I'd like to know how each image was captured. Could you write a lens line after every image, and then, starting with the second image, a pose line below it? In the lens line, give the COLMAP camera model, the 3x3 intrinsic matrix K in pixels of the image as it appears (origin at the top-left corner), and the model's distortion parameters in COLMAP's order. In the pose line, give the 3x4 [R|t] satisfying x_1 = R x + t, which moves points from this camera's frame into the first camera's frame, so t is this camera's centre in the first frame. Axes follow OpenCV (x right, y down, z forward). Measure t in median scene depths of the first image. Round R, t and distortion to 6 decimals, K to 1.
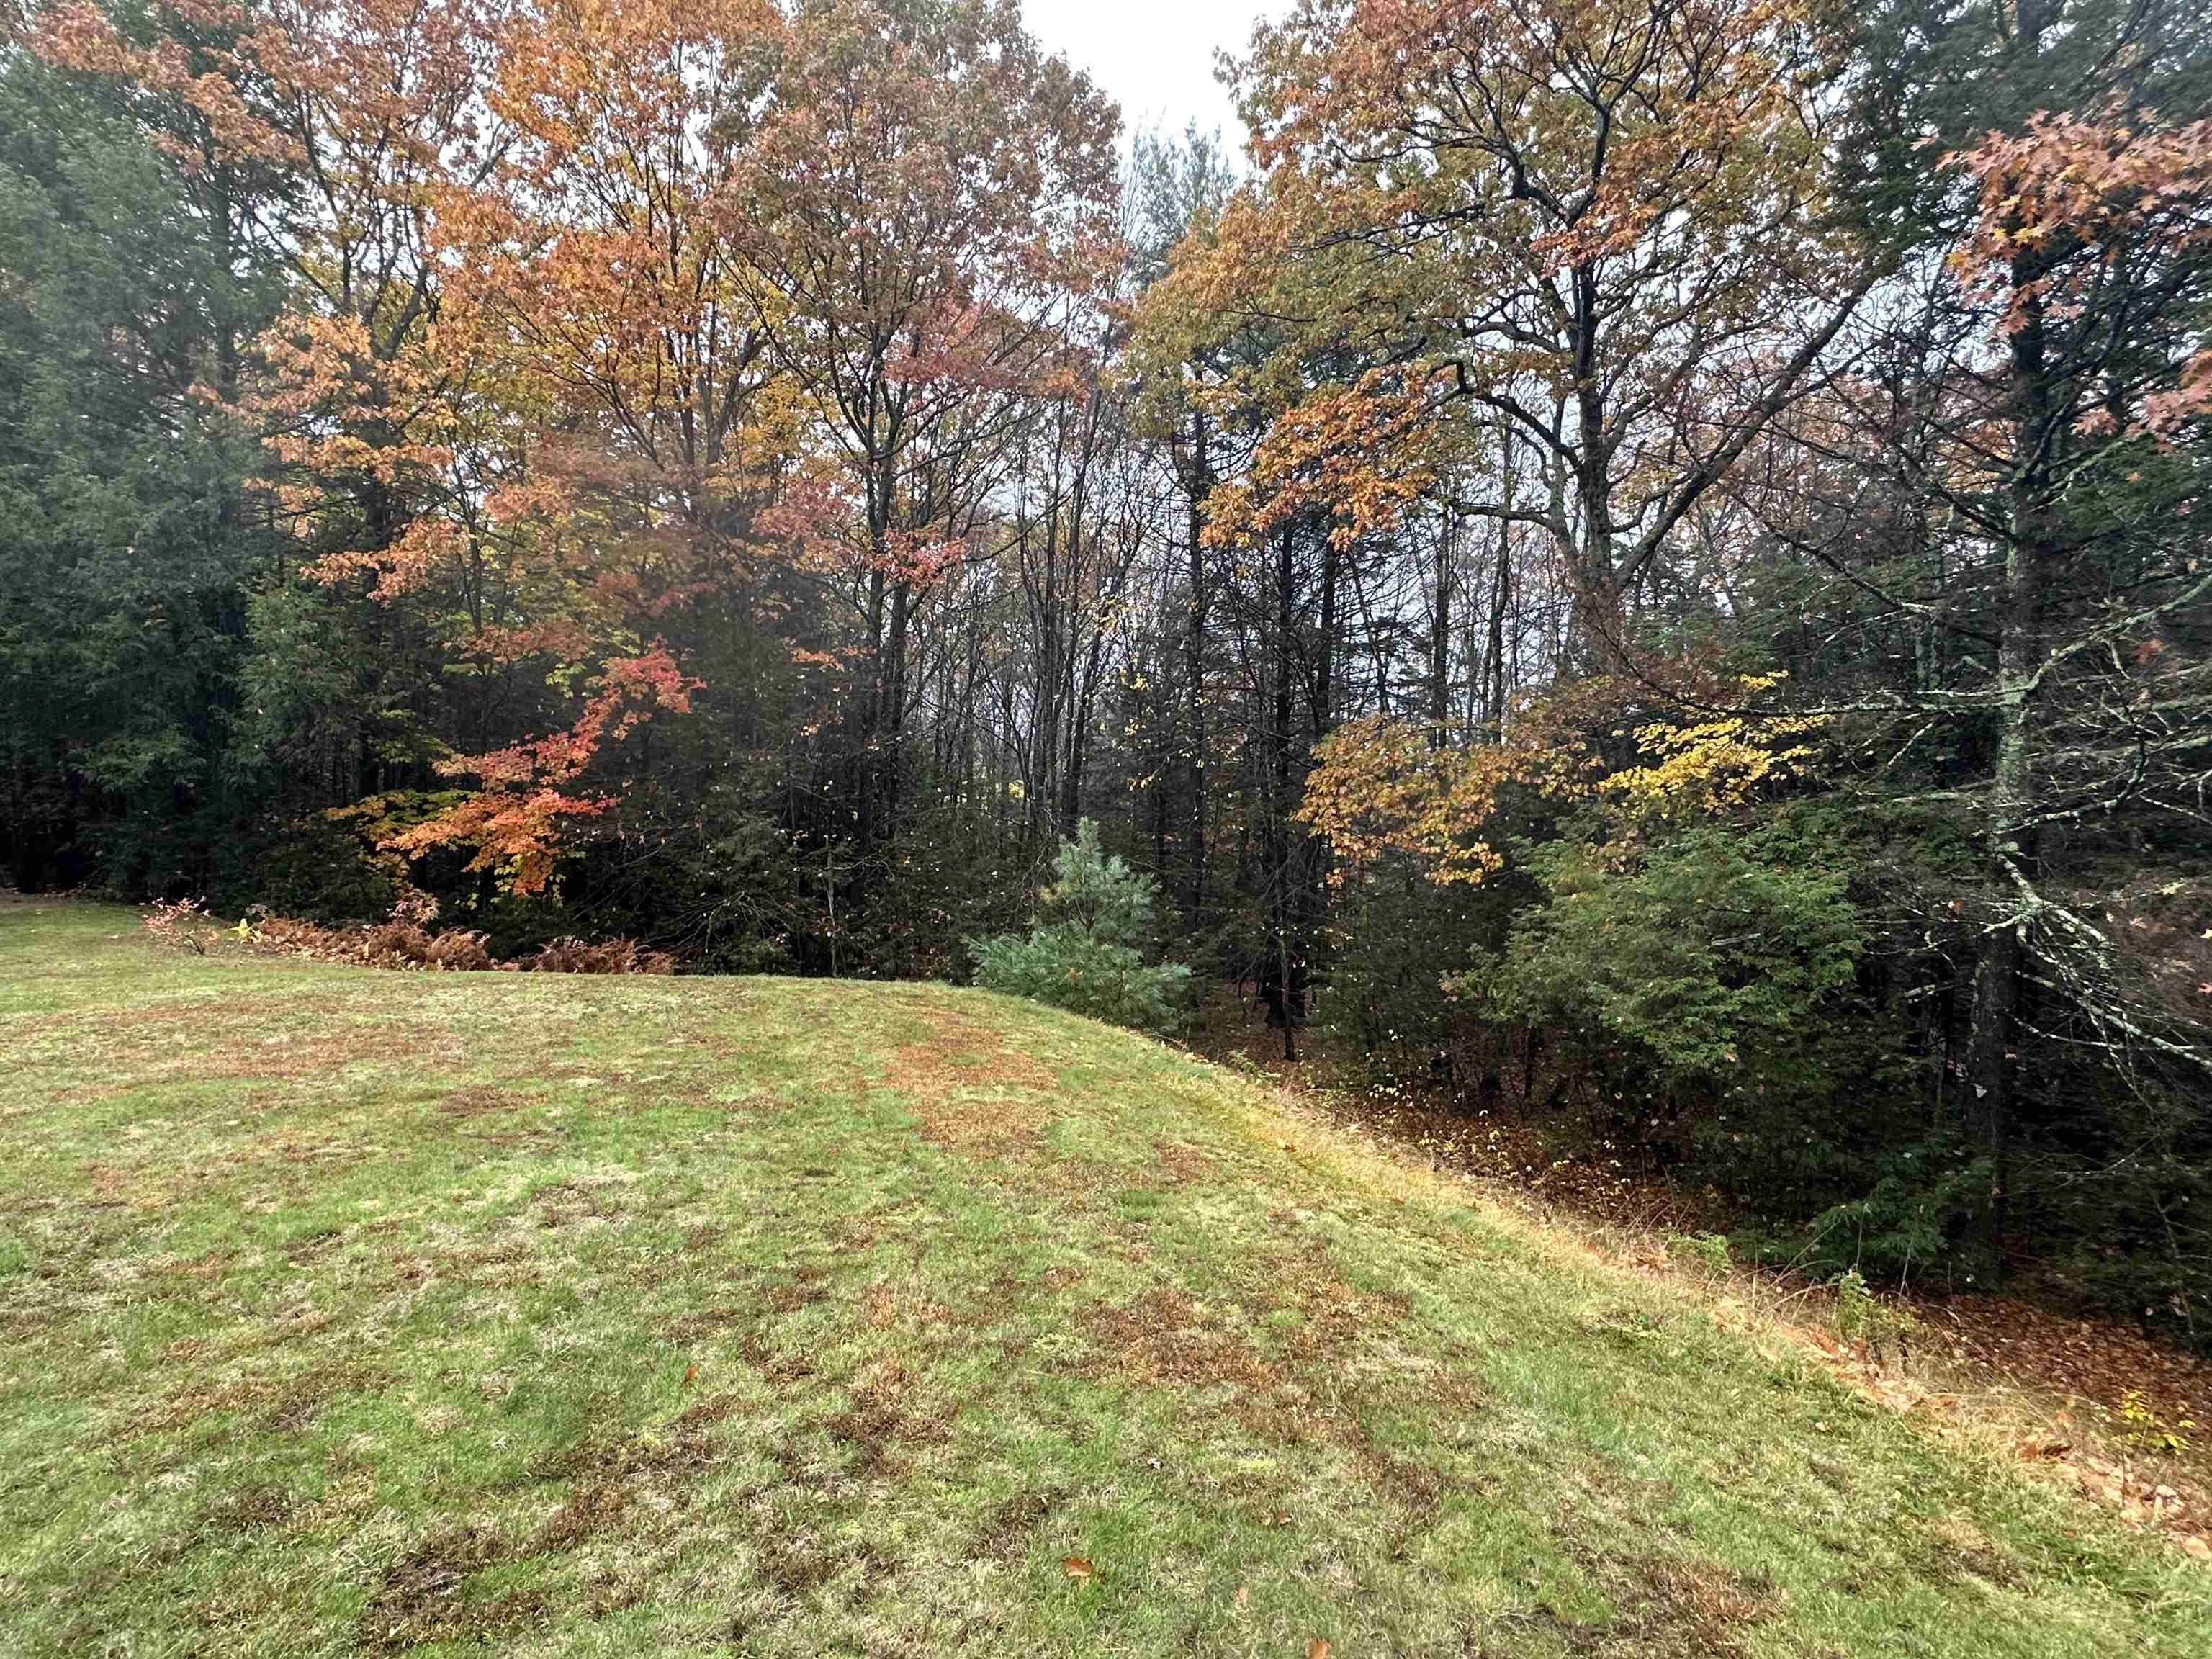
lens RADIAL K [[1135.7, 0, 1098.7], [0, 1135.7, 829.3], [0, 0, 1]] dist [-0.000236, -0.001952]
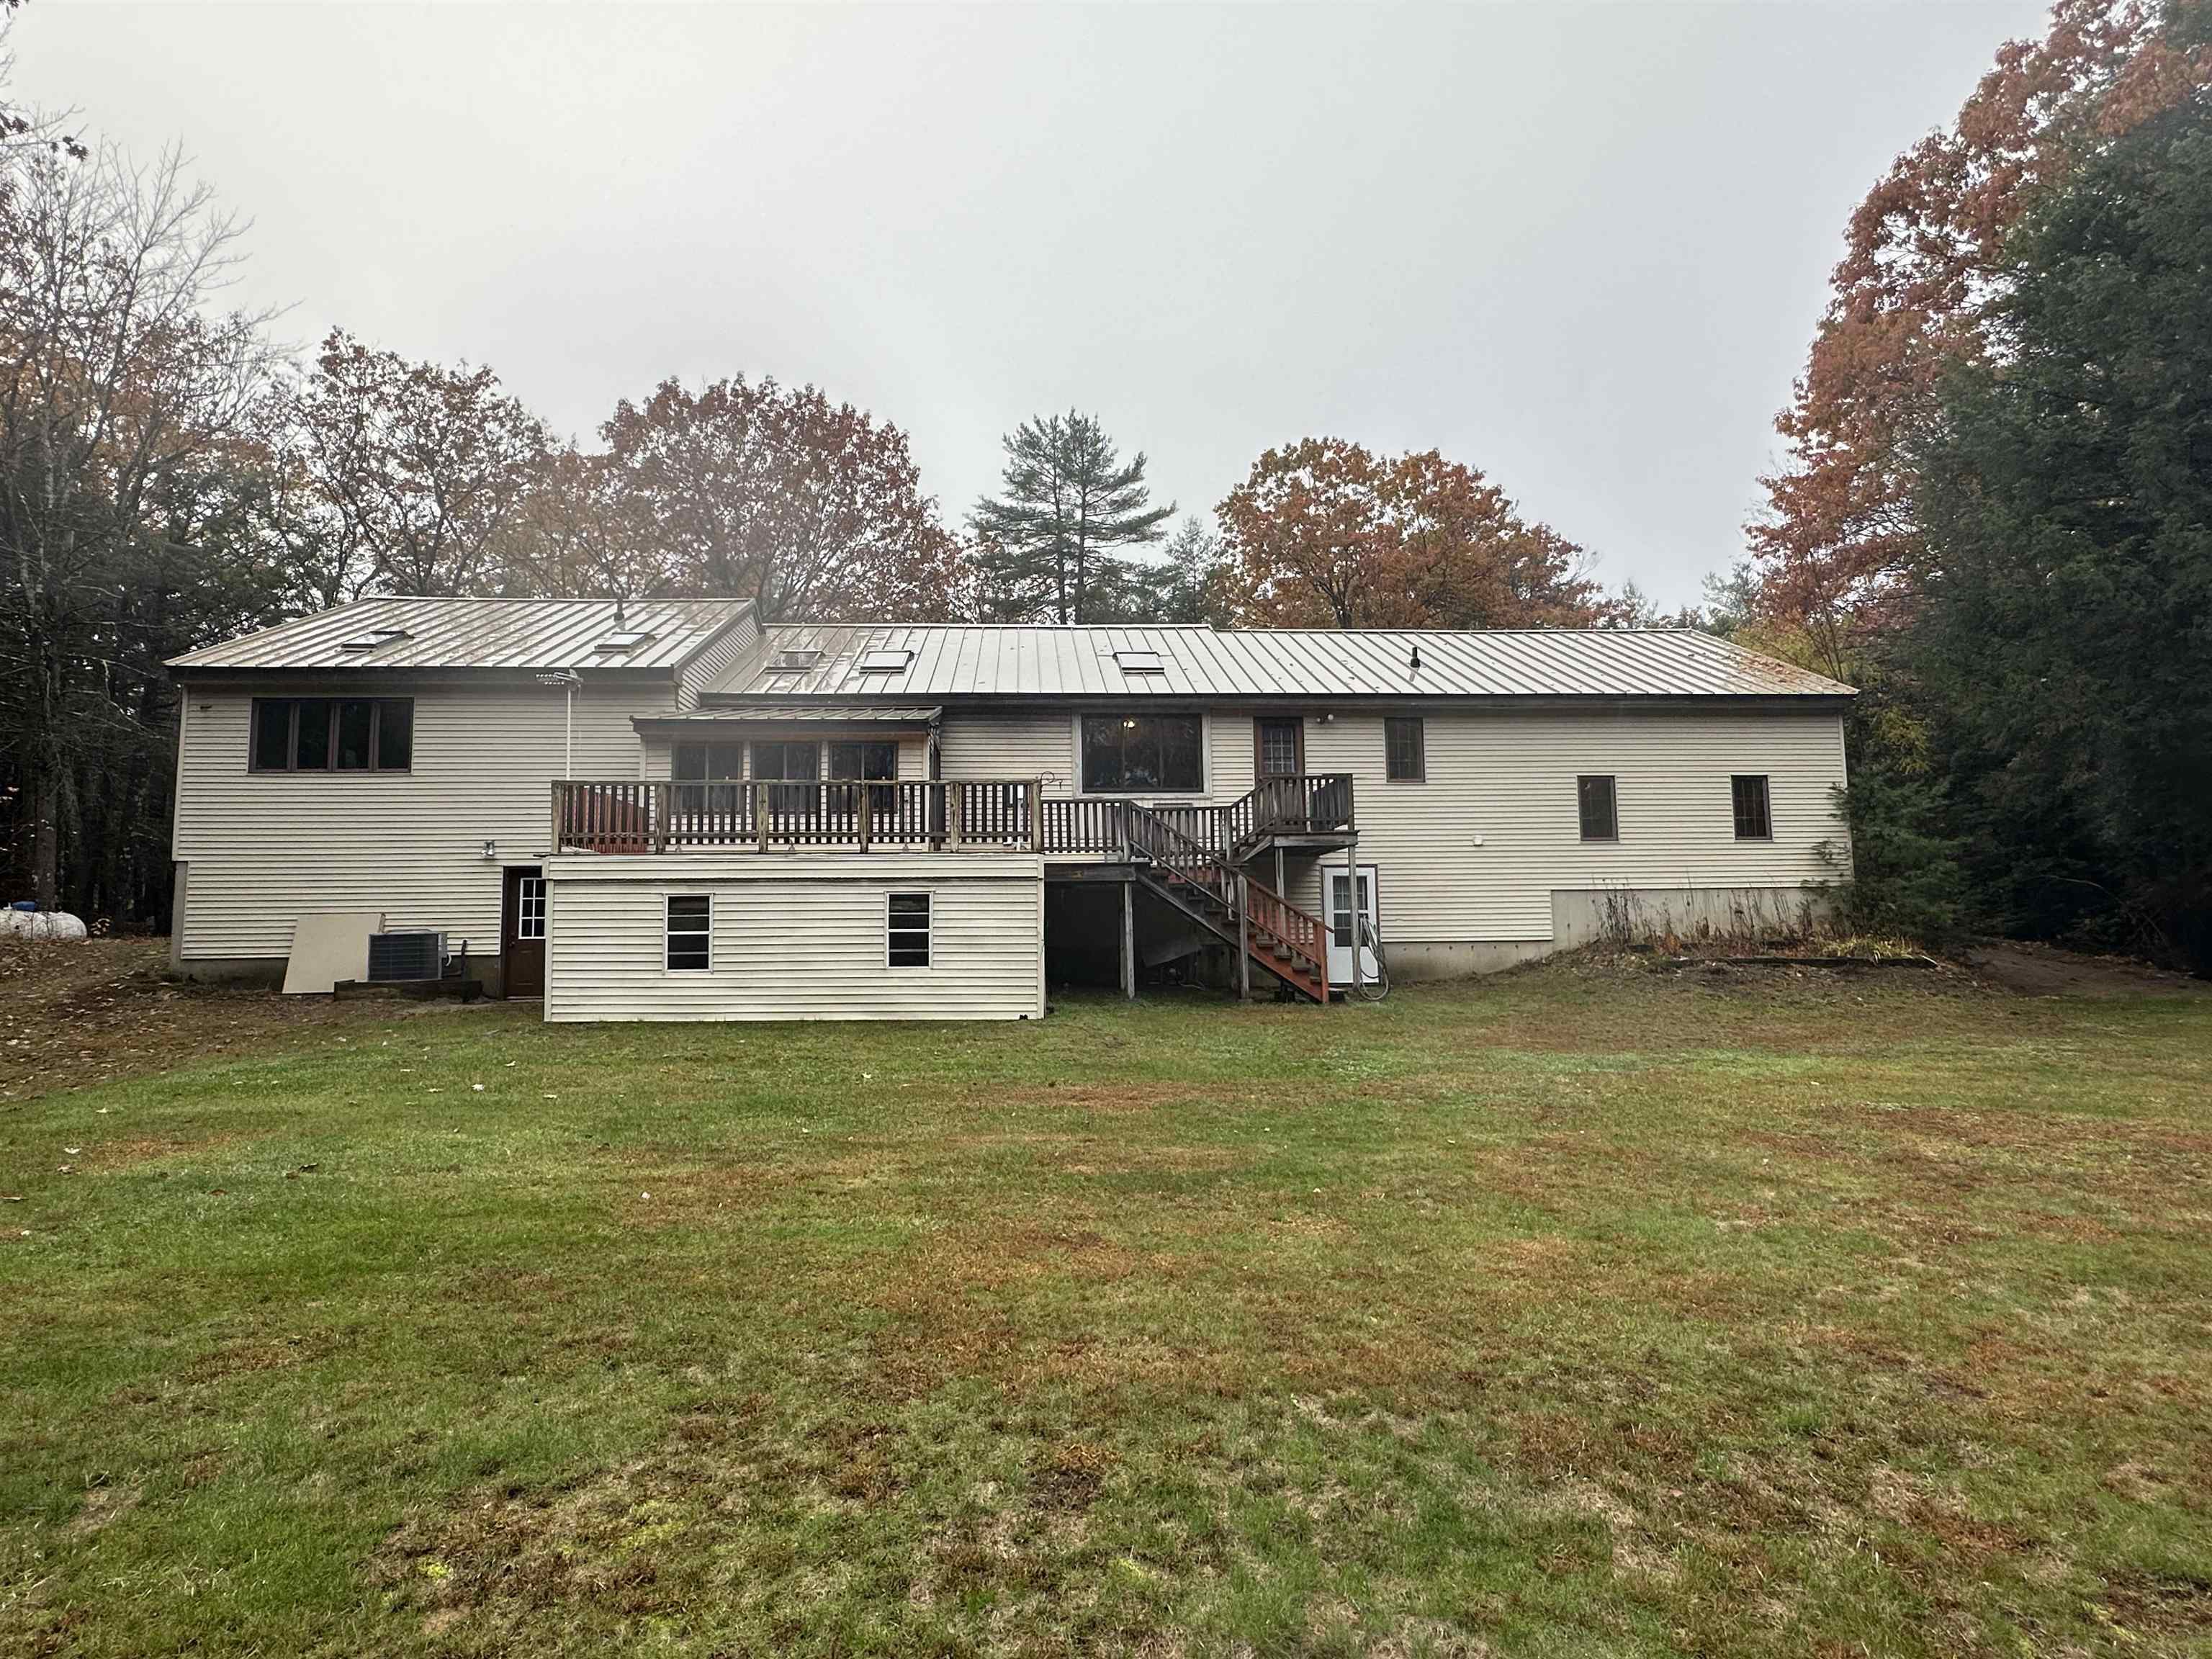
lens RADIAL K [[1135.7, 0, 1098.7], [0, 1135.7, 829.3], [0, 0, 1]] dist [-0.000236, -0.001952]
pose [[0.012563, -0.091114, -0.995761, -0.035497], [0.018837, 0.995685, -0.090869, -0.000257], [0.999744, -0.017616, 0.014225, 0.277243]]
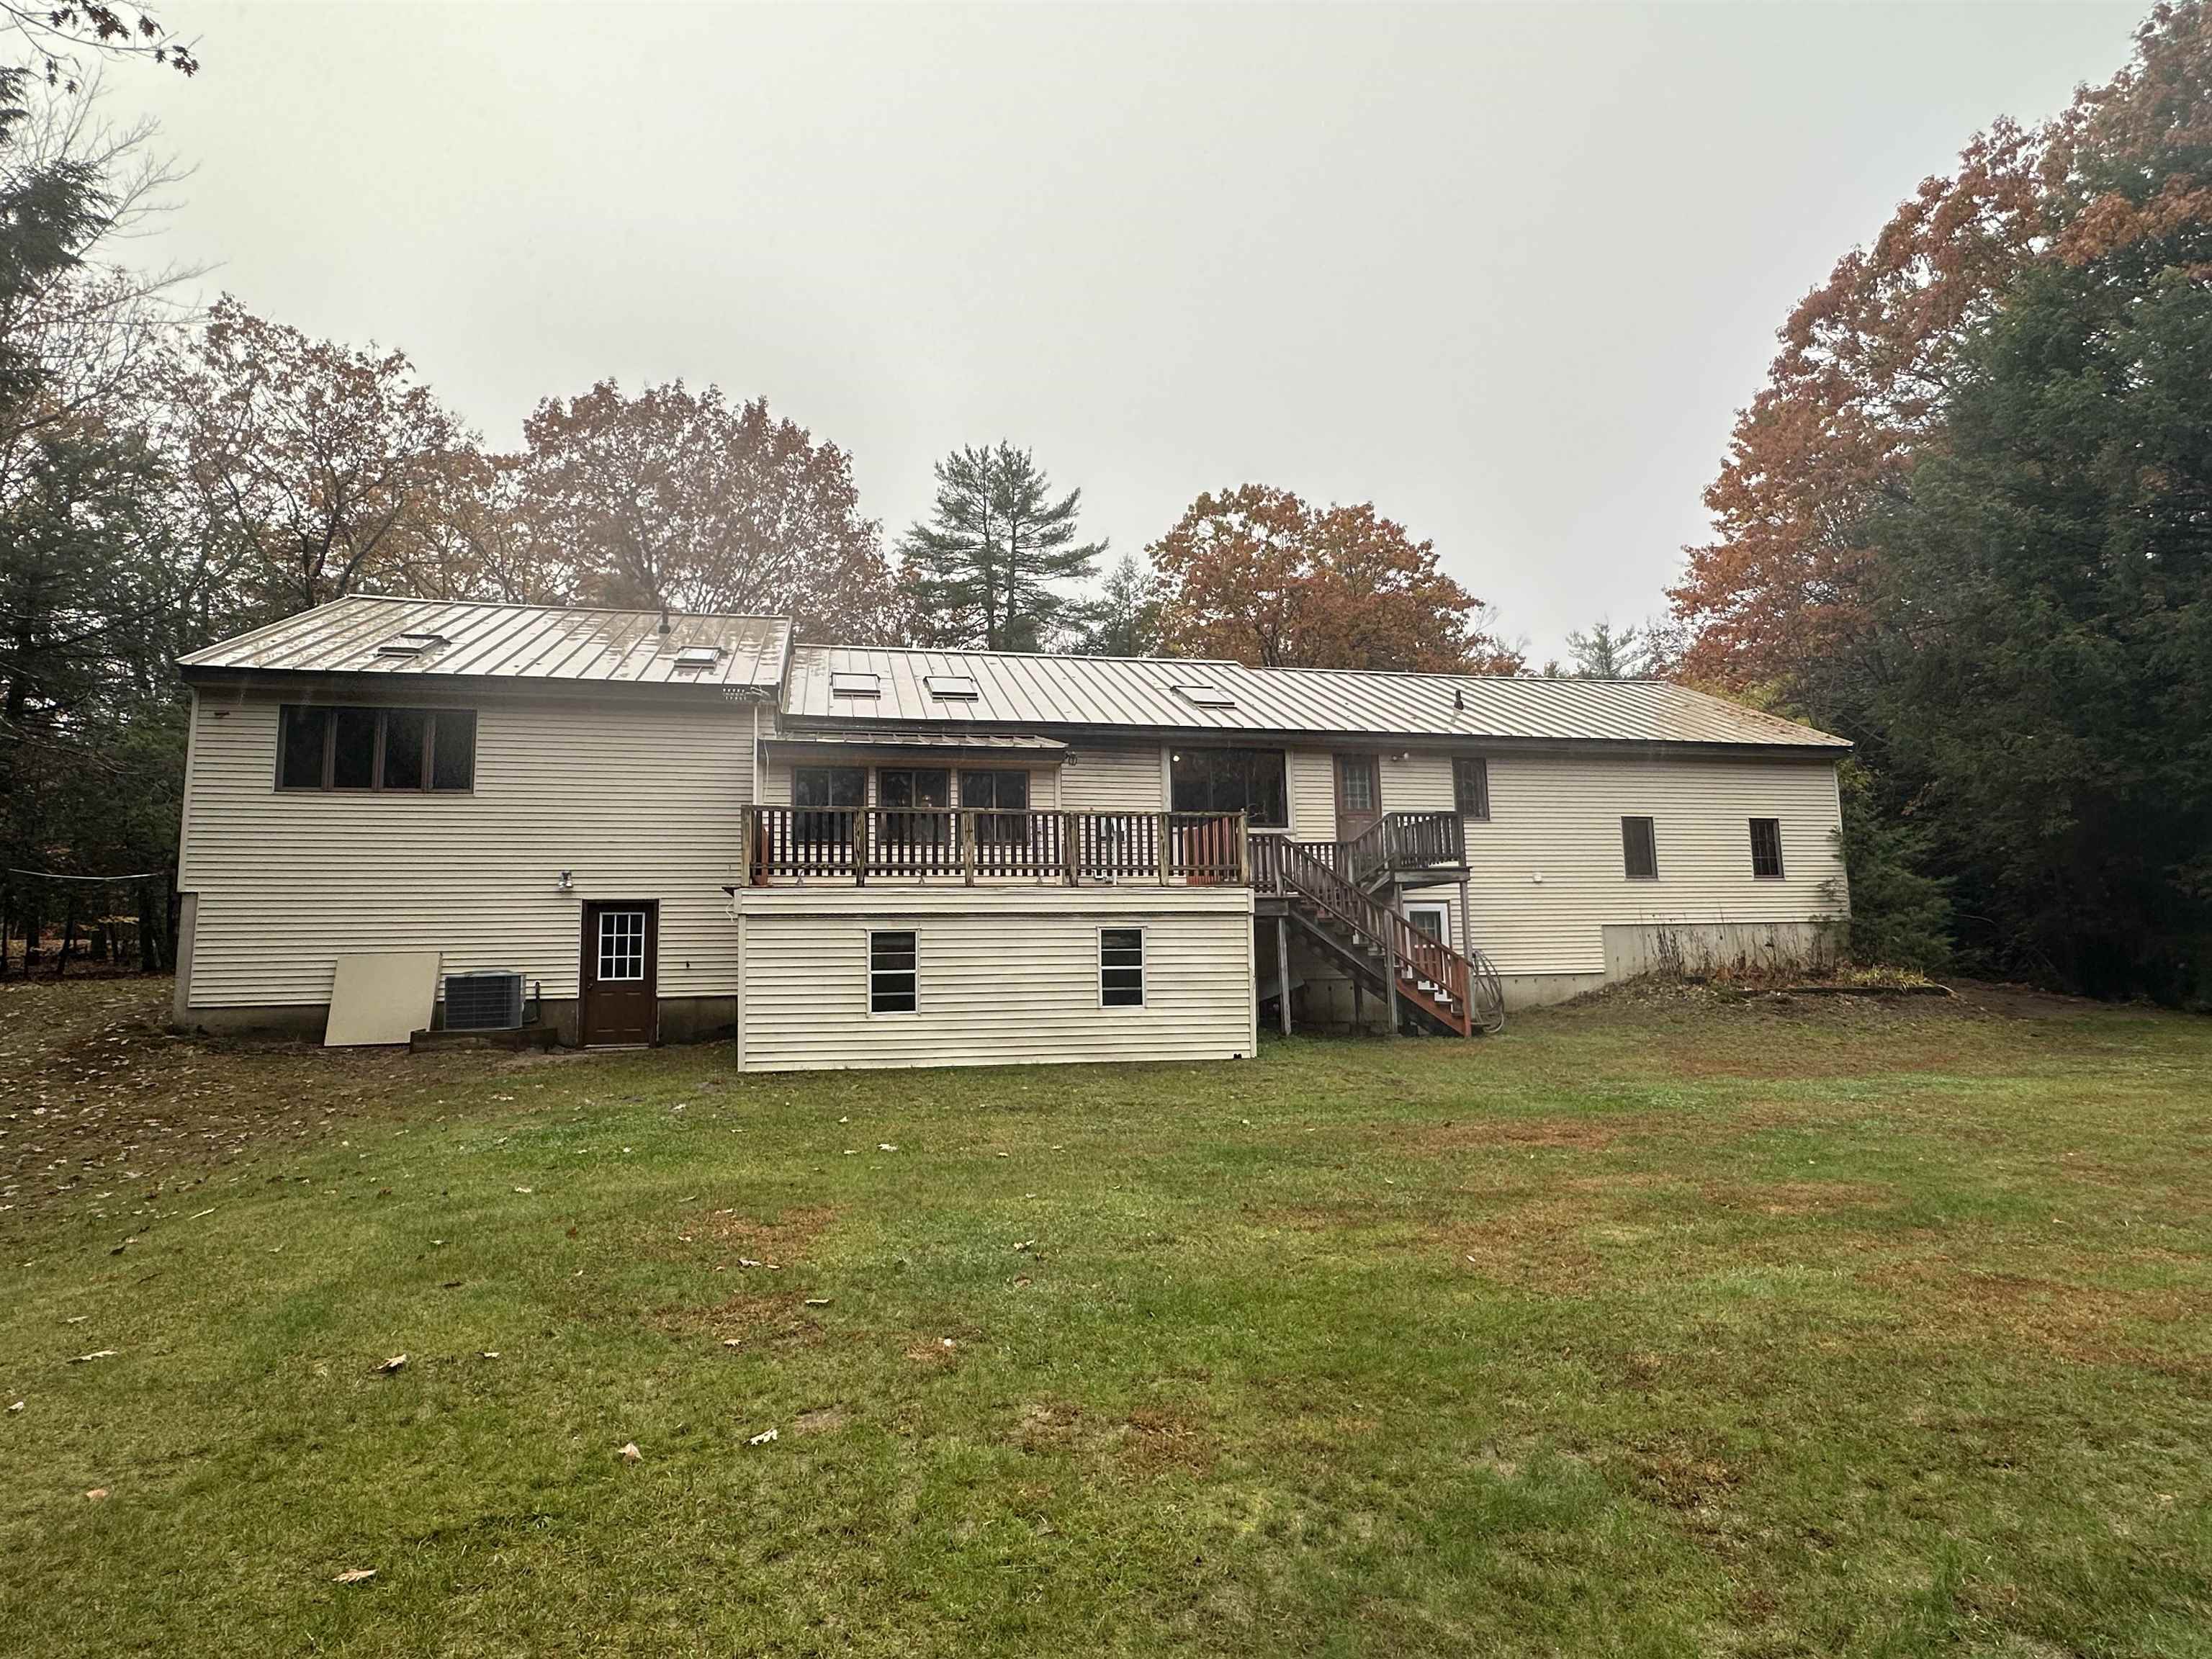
lens RADIAL K [[1135.7, 0, 1098.7], [0, 1135.7, 829.3], [0, 0, 1]] dist [-0.000236, -0.001952]
pose [[0.175562, -0.120867, -0.977021, -0.169911], [0.025708, 0.992659, -0.118183, -0.019053], [0.984133, -0.004369, 0.177380, -0.482860]]
